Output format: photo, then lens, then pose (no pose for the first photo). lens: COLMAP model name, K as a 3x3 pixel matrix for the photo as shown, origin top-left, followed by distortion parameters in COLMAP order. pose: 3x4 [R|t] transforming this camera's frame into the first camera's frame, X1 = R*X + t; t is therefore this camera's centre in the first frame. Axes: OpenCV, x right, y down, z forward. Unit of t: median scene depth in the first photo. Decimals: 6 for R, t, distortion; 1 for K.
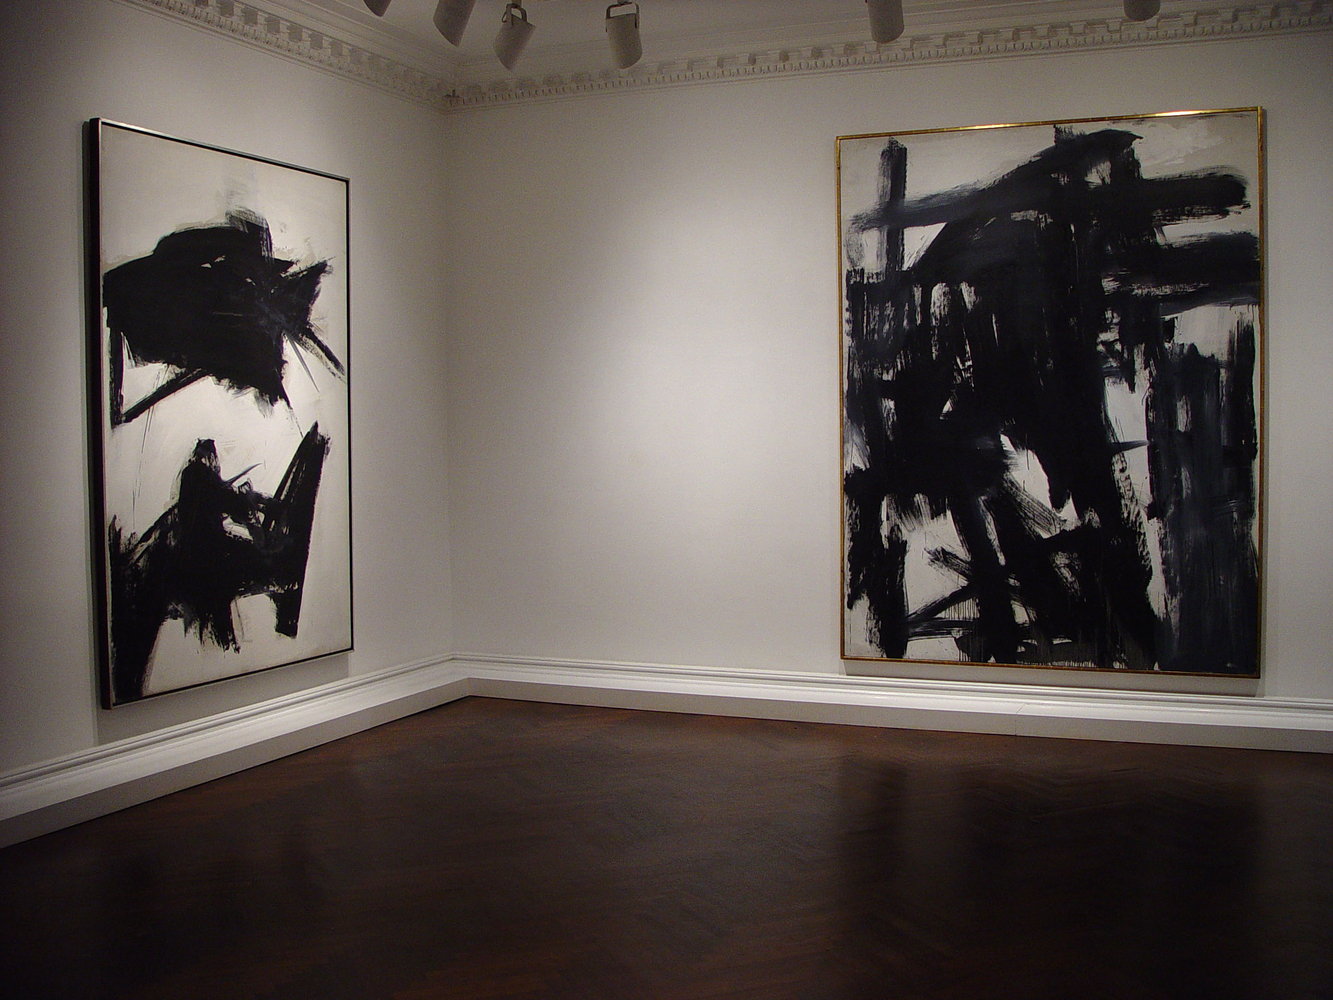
lens RADIAL K [[1521.8, 0, 665.6], [0, 1521.8, 491.3], [0, 0, 1]] dist [-0.130945, 0.000000]
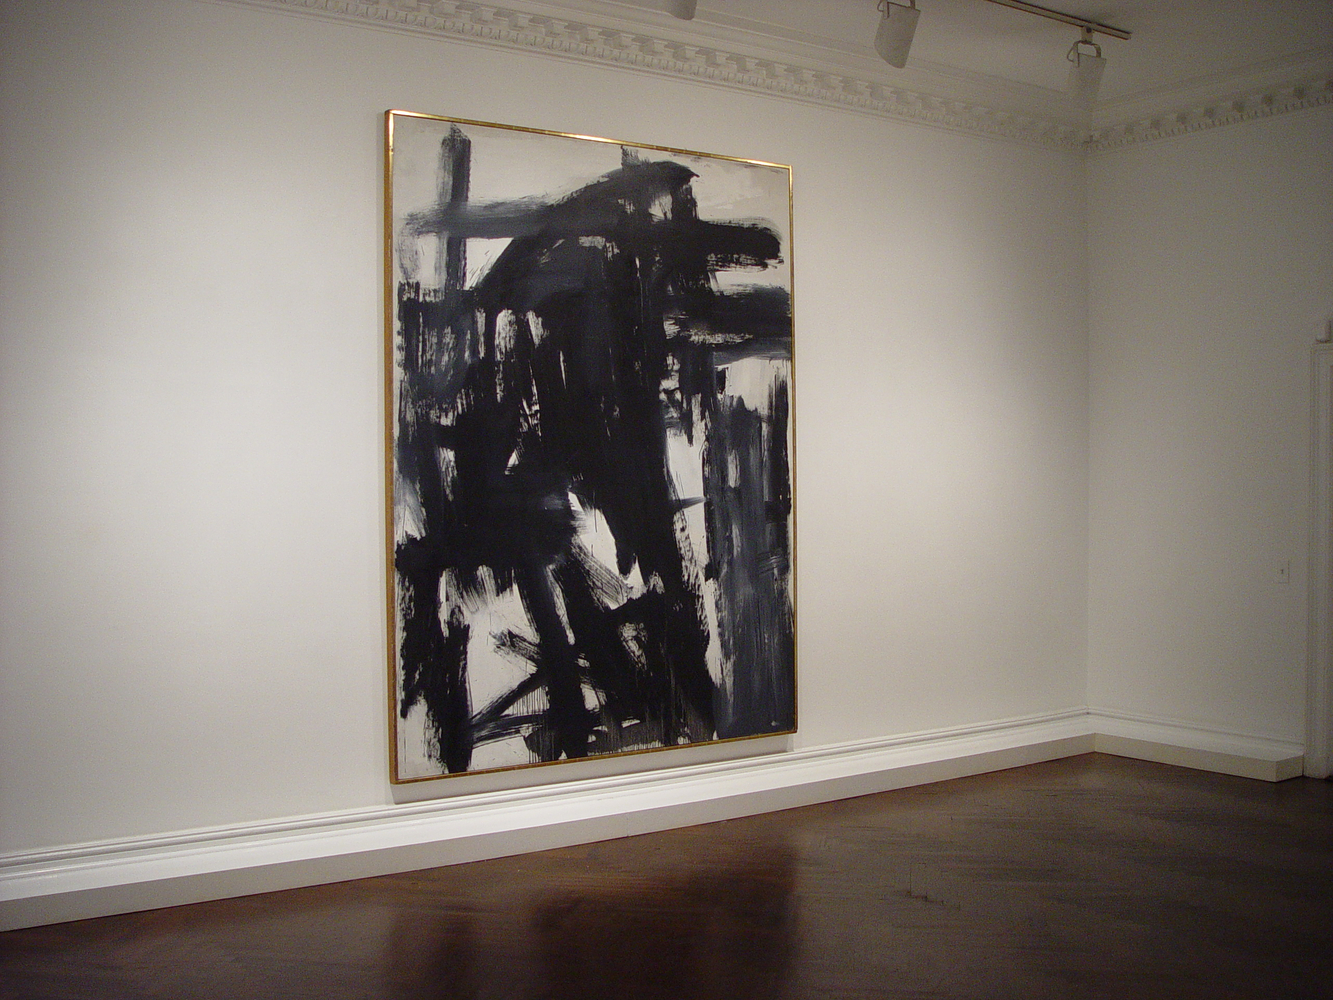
lens RADIAL K [[1521.8, 0, 666.1], [0, 1521.8, 507.1], [0, 0, 1]] dist [-0.130945, 0.000000]
pose [[0.537435, -0.009849, 0.843247, -0.484472], [0.042815, 0.998961, -0.015620, -0.013359], [-0.842217, 0.044498, 0.537299, 0.496033]]
